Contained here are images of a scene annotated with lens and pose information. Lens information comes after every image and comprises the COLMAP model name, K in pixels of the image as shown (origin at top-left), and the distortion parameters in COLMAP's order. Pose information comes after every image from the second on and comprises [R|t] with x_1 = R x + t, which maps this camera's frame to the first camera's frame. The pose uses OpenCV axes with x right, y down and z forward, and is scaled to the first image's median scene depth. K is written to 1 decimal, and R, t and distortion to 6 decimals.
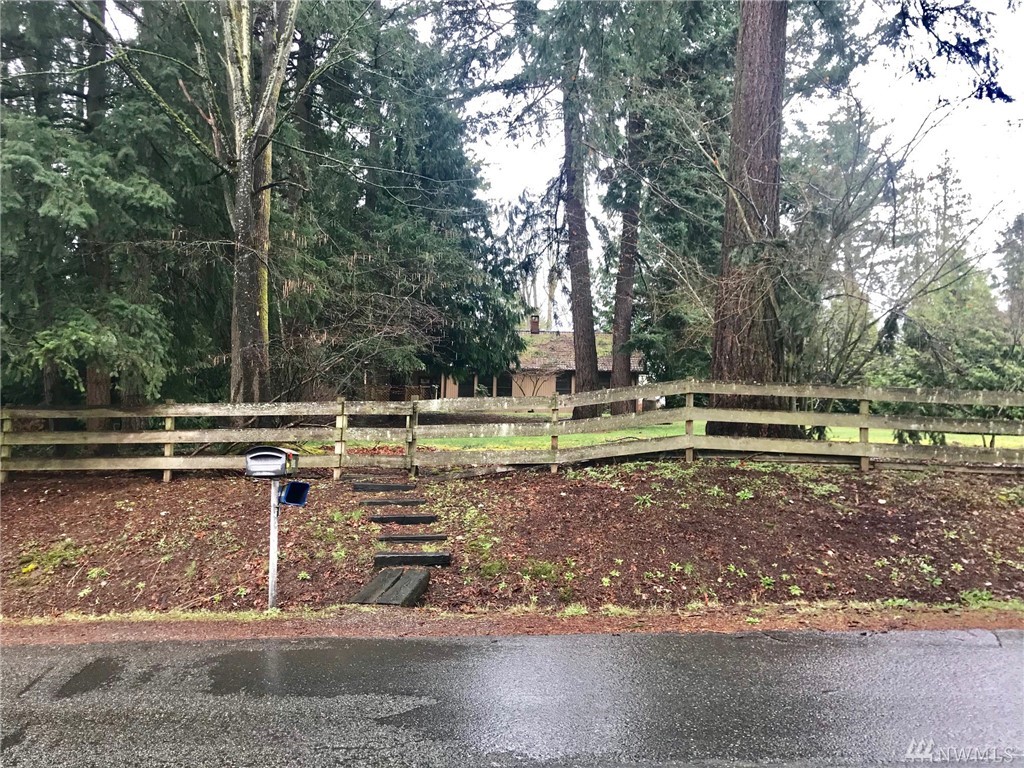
lens RADIAL K [[827.3, 0, 512.0], [0, 827.3, 384.0], [0, 0, 1]] dist [-0.008980, 0.006110]
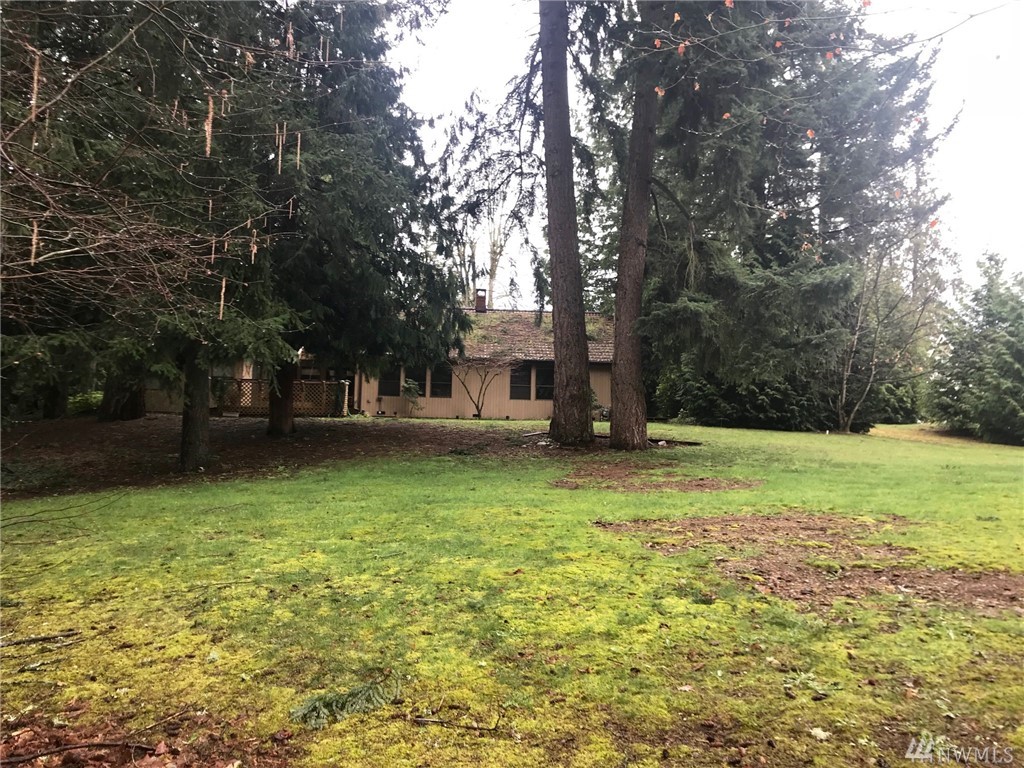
lens RADIAL K [[827.3, 0, 512.0], [0, 827.3, 384.0], [0, 0, 1]] dist [-0.008980, 0.006110]
pose [[0.996918, 0.005852, 0.078232, -0.004861], [-0.006976, 0.999876, 0.014102, -0.007109], [-0.078139, -0.014604, 0.996835, 0.318376]]
